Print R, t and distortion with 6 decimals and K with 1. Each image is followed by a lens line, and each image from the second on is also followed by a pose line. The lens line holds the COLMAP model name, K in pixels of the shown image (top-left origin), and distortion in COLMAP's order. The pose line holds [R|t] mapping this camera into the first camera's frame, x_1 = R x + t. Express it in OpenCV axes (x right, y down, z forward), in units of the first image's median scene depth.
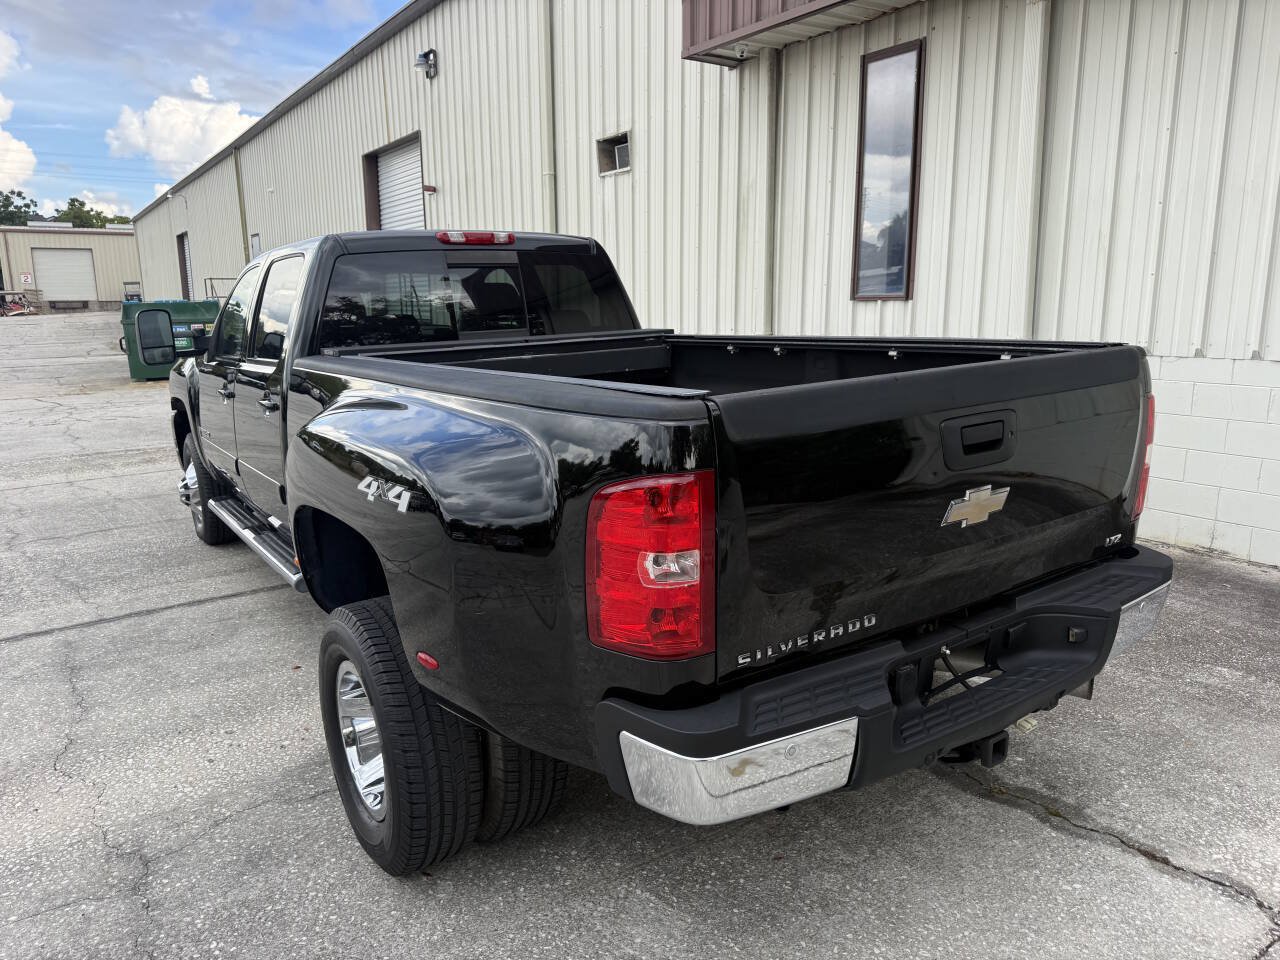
lens RADIAL K [[909.7, 0, 634.5], [0, 909.7, 473.0], [0, 0, 1]] dist [0.023927, -0.026991]
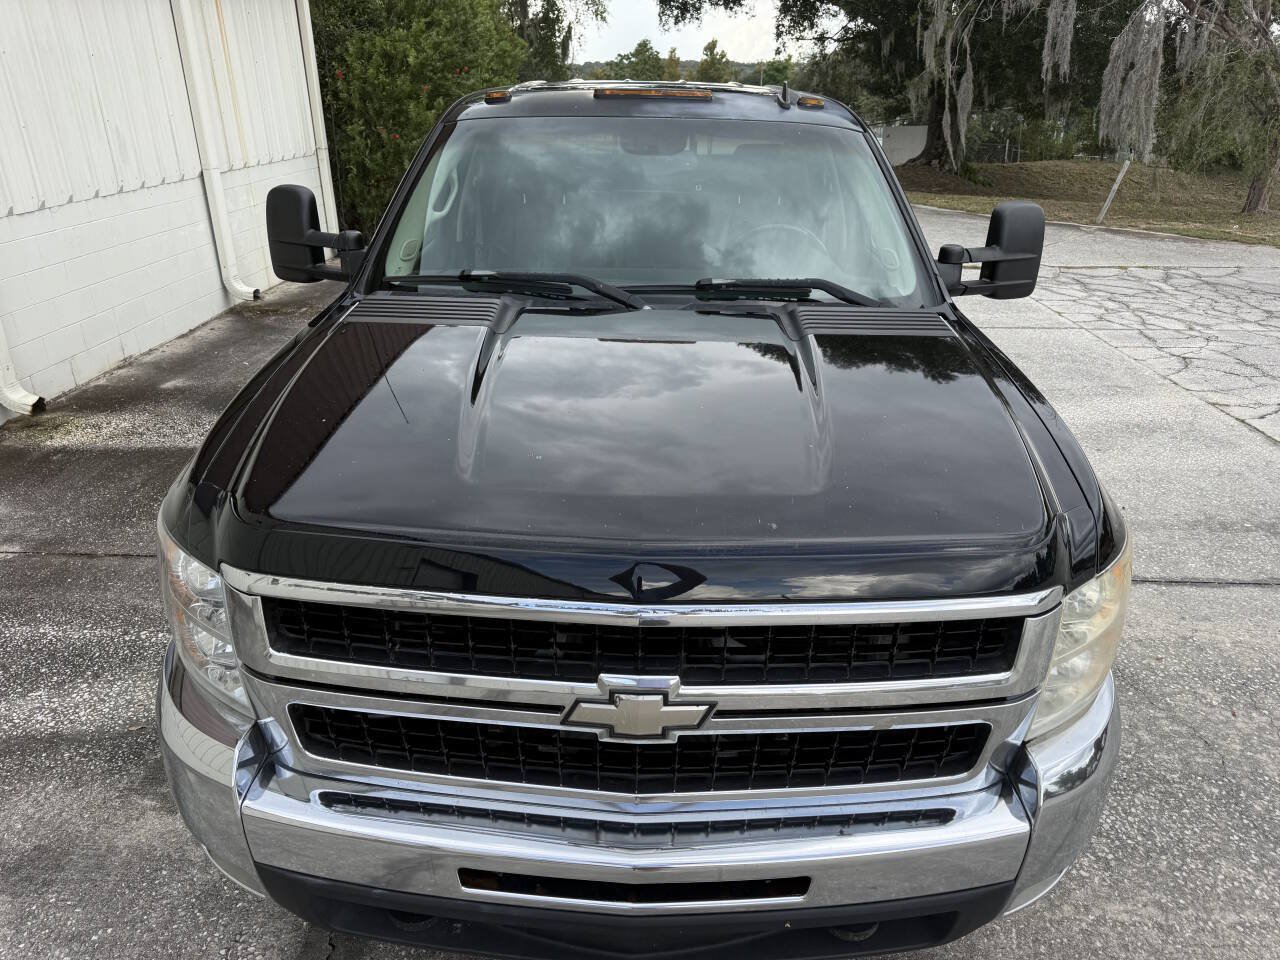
lens RADIAL K [[909.7, 0, 640.2], [0, 909.7, 483.3], [0, 0, 1]] dist [0.023927, -0.026991]
pose [[-0.818458, -0.215356, 0.532680, -0.720246], [0.124482, 0.838617, 0.530308, -0.389138], [-0.560919, 0.500344, -0.659565, 1.708305]]
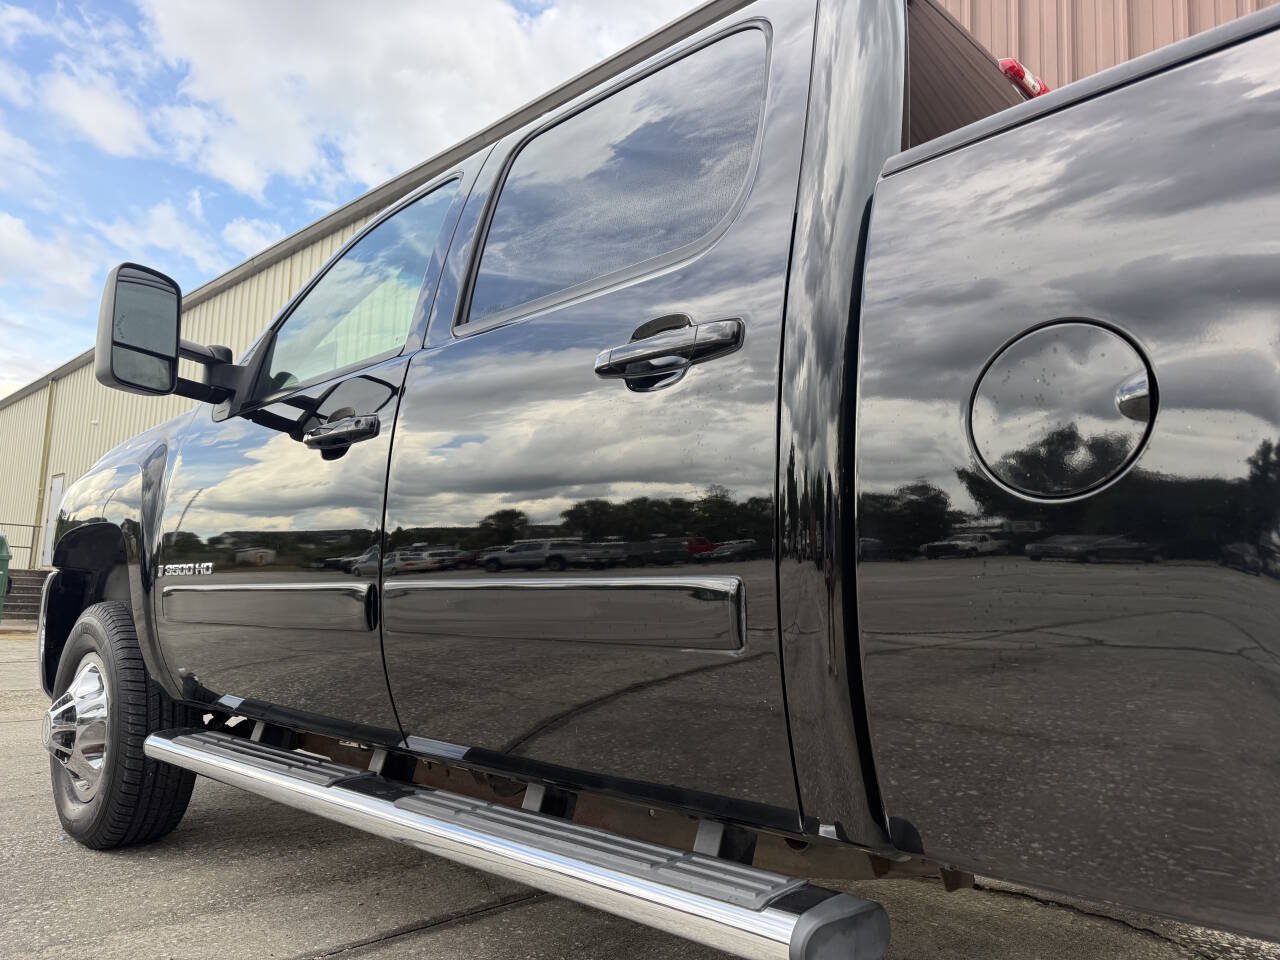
lens RADIAL K [[909.7, 0, 644.1], [0, 909.7, 486.6], [0, 0, 1]] dist [0.023927, -0.026991]
pose [[0.973916, 0.071012, 0.215509, -0.402774], [0.000290, 0.949378, -0.314137, 0.064996], [-0.226907, 0.306006, 0.924594, 0.598685]]
